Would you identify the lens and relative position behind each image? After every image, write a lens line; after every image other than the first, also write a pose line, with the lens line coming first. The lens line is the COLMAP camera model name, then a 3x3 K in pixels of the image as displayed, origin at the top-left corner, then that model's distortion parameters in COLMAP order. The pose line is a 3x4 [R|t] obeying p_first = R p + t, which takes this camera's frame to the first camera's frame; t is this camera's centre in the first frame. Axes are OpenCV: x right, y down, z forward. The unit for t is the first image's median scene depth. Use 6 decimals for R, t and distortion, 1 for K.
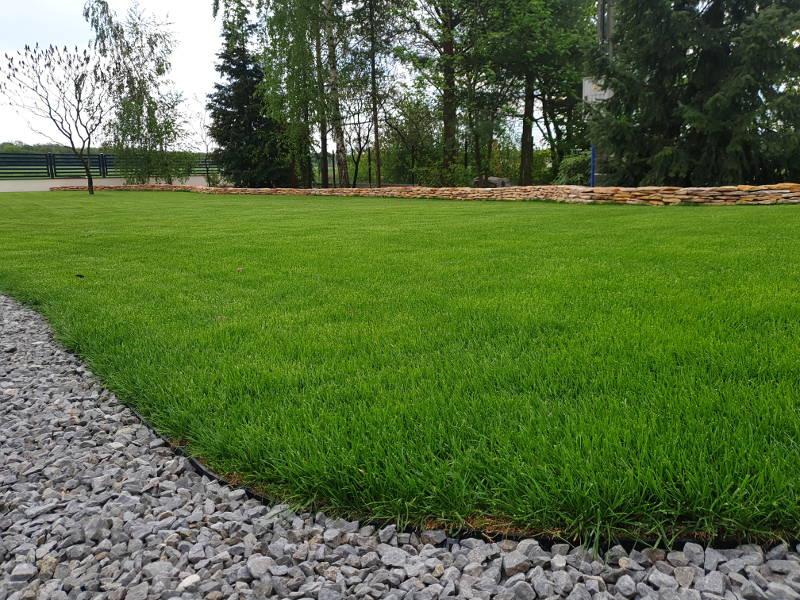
lens RADIAL K [[622.8, 0, 401.5], [0, 622.8, 294.5], [0, 0, 1]] dist [0.012731, -0.001498]
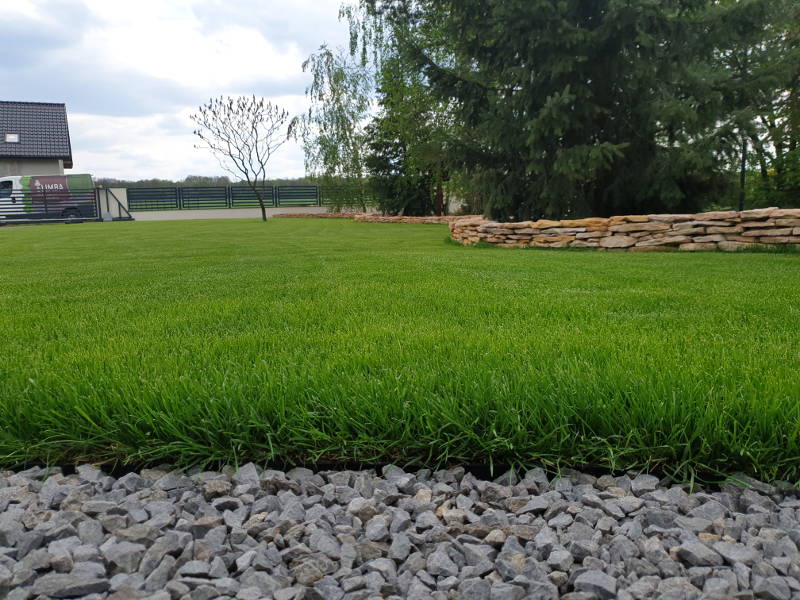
lens RADIAL K [[622.8, 0, 401.9], [0, 622.8, 302.4], [0, 0, 1]] dist [0.012731, -0.001498]
pose [[0.868363, 0.070466, -0.490898, 0.320490], [-0.083250, 0.996520, -0.004217, -0.027514], [0.488892, 0.044529, 0.871207, 0.129439]]
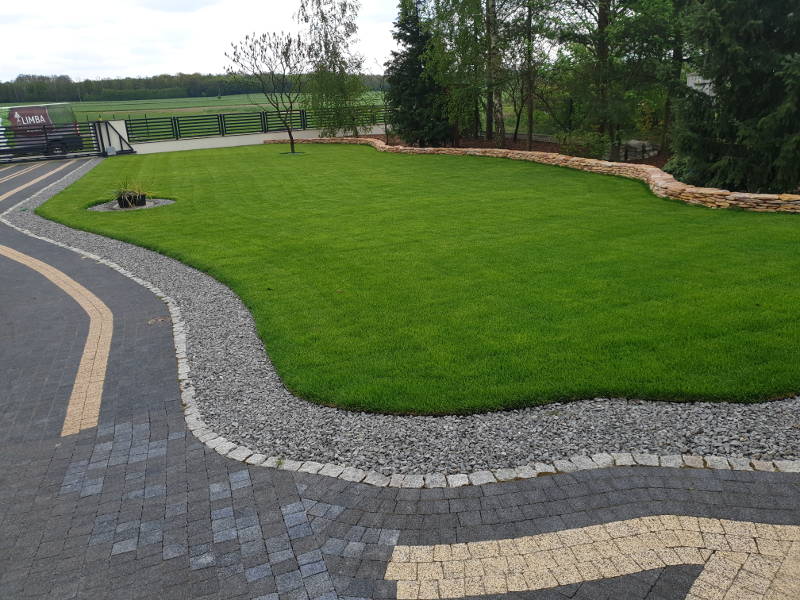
lens RADIAL K [[622.8, 0, 397.6], [0, 622.8, 308.9], [0, 0, 1]] dist [0.012731, -0.001498]
pose [[0.952818, 0.072884, -0.294661, 0.090385], [-0.028995, 0.988160, 0.150662, -0.050037], [0.302153, -0.135009, 0.943650, -0.149024]]
